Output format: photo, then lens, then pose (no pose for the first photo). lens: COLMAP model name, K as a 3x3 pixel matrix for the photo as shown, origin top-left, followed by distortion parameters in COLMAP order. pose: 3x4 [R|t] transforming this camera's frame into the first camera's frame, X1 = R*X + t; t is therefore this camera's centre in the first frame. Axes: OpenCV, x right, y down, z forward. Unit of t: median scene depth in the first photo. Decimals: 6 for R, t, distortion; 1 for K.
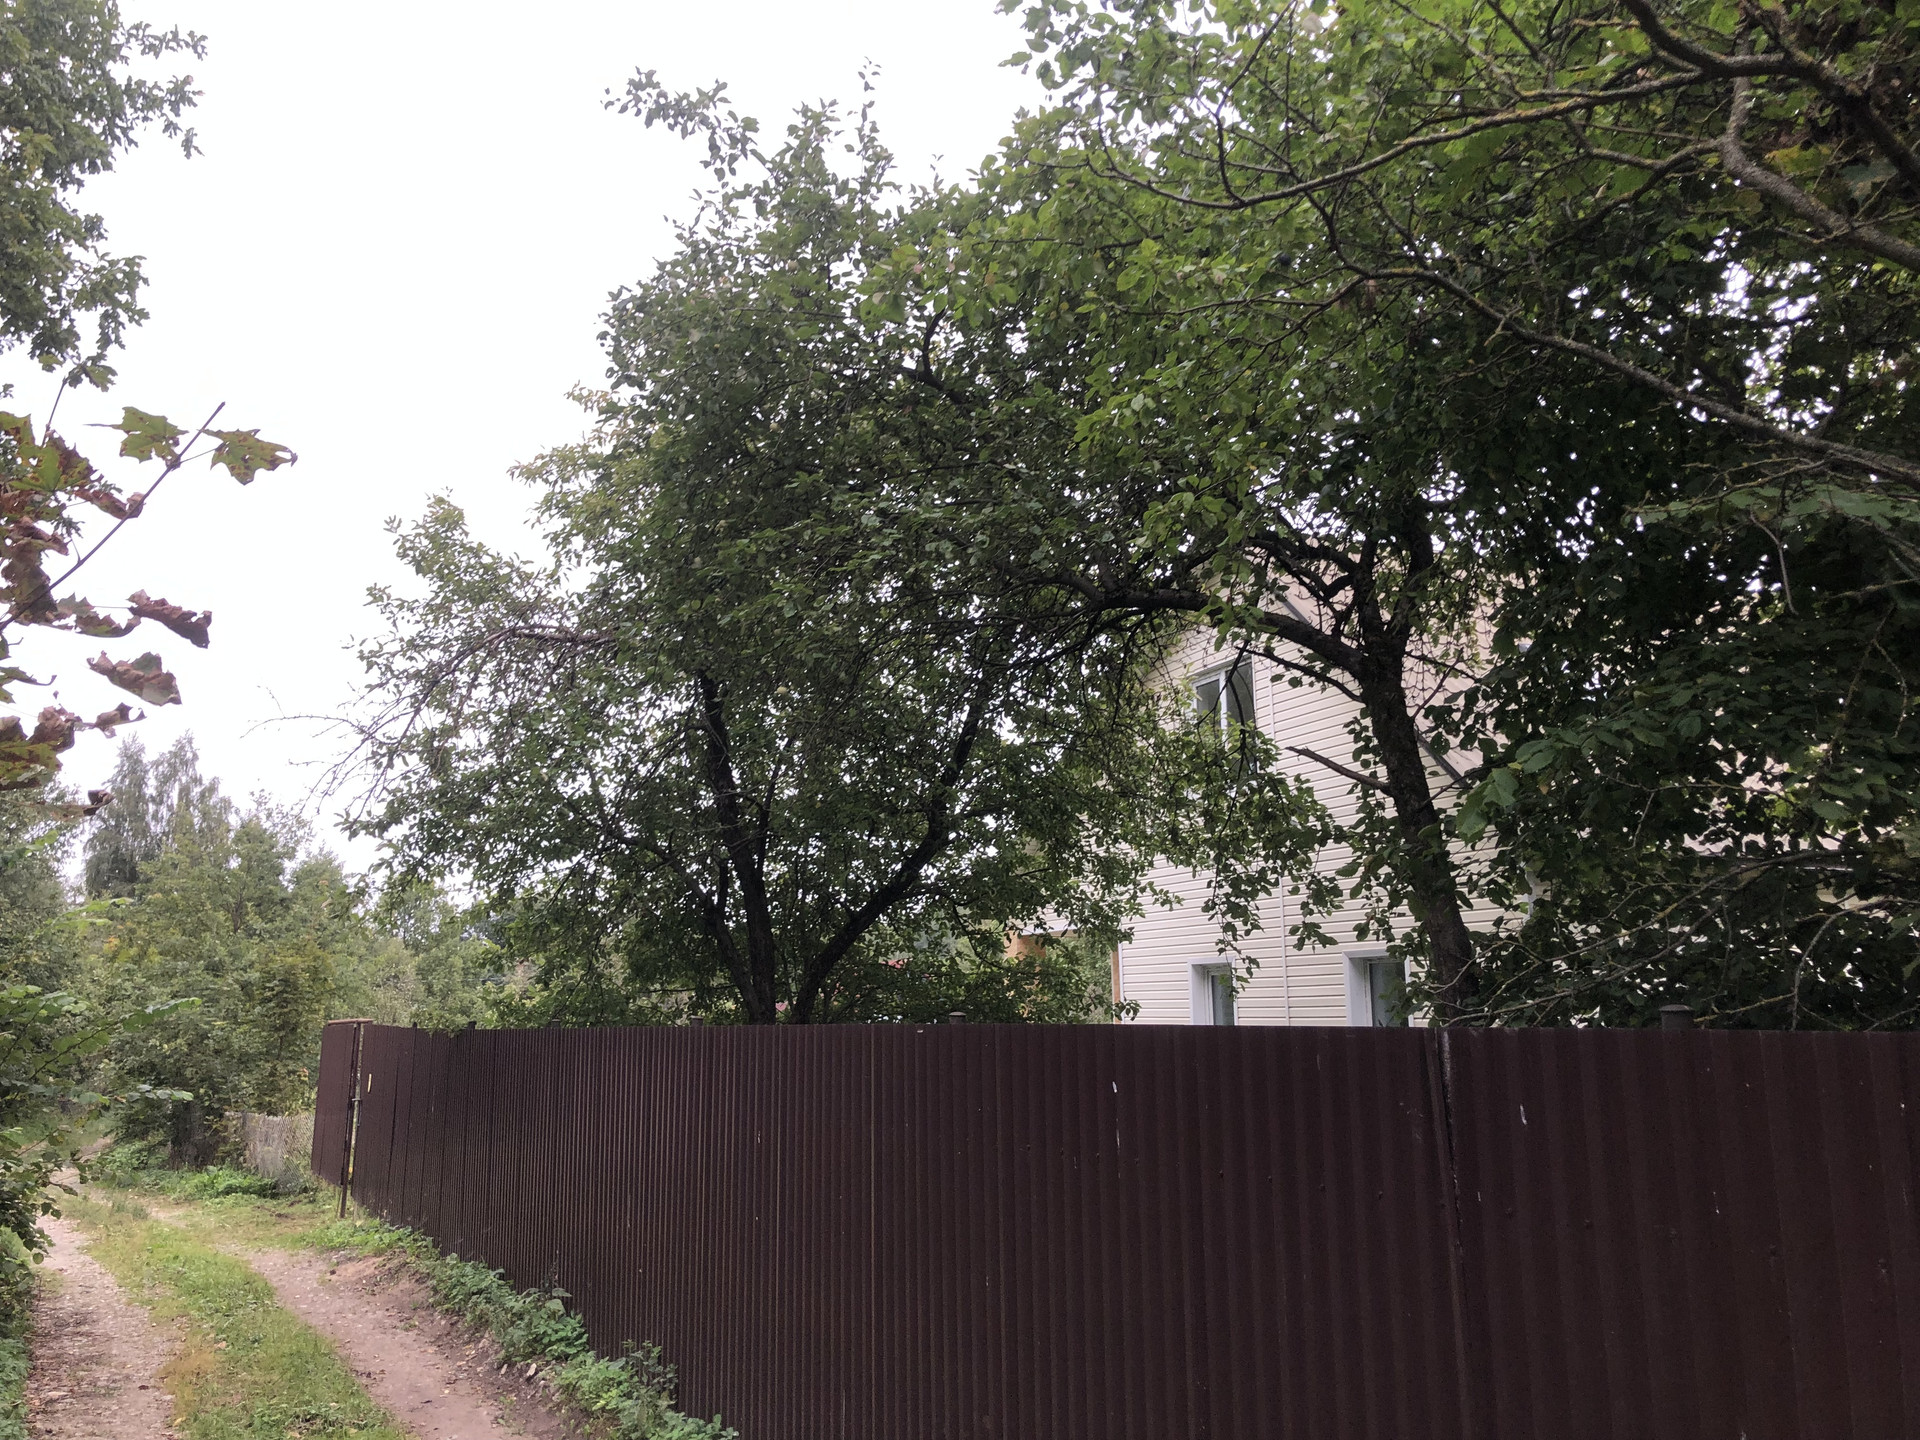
lens RADIAL K [[1605.4, 0, 954.9], [0, 1605.4, 710.1], [0, 0, 1]] dist [0.018526, -0.000976]
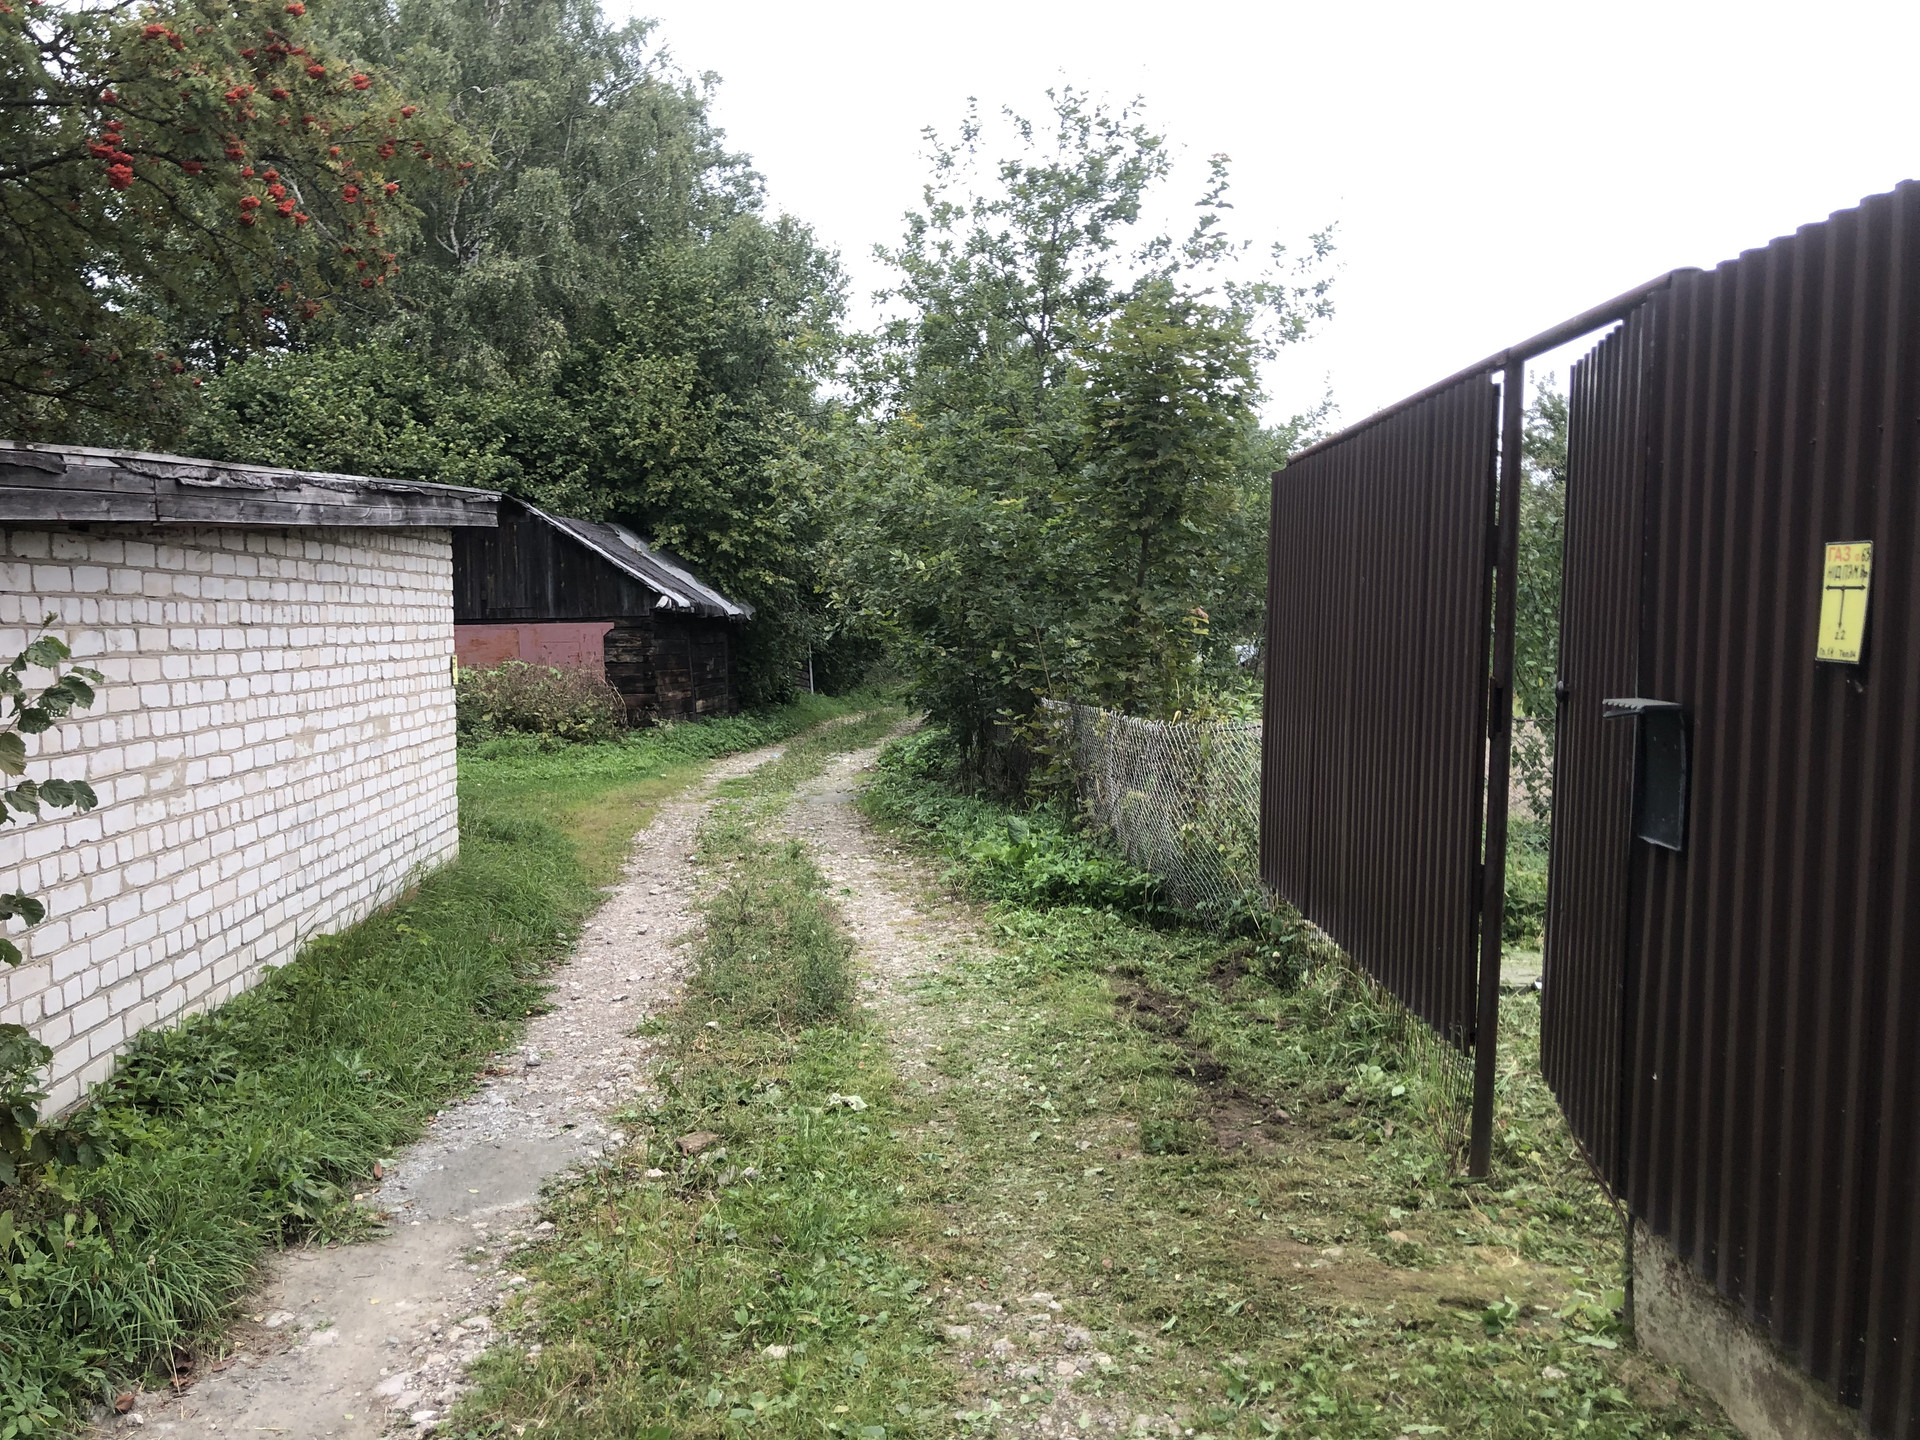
lens RADIAL K [[1605.4, 0, 954.9], [0, 1605.4, 710.1], [0, 0, 1]] dist [0.018526, -0.000976]
pose [[0.885910, 0.037406, -0.462346, -0.266777], [0.081587, 0.968638, 0.234700, 0.145373], [0.456625, -0.245645, 0.855075, 0.608648]]
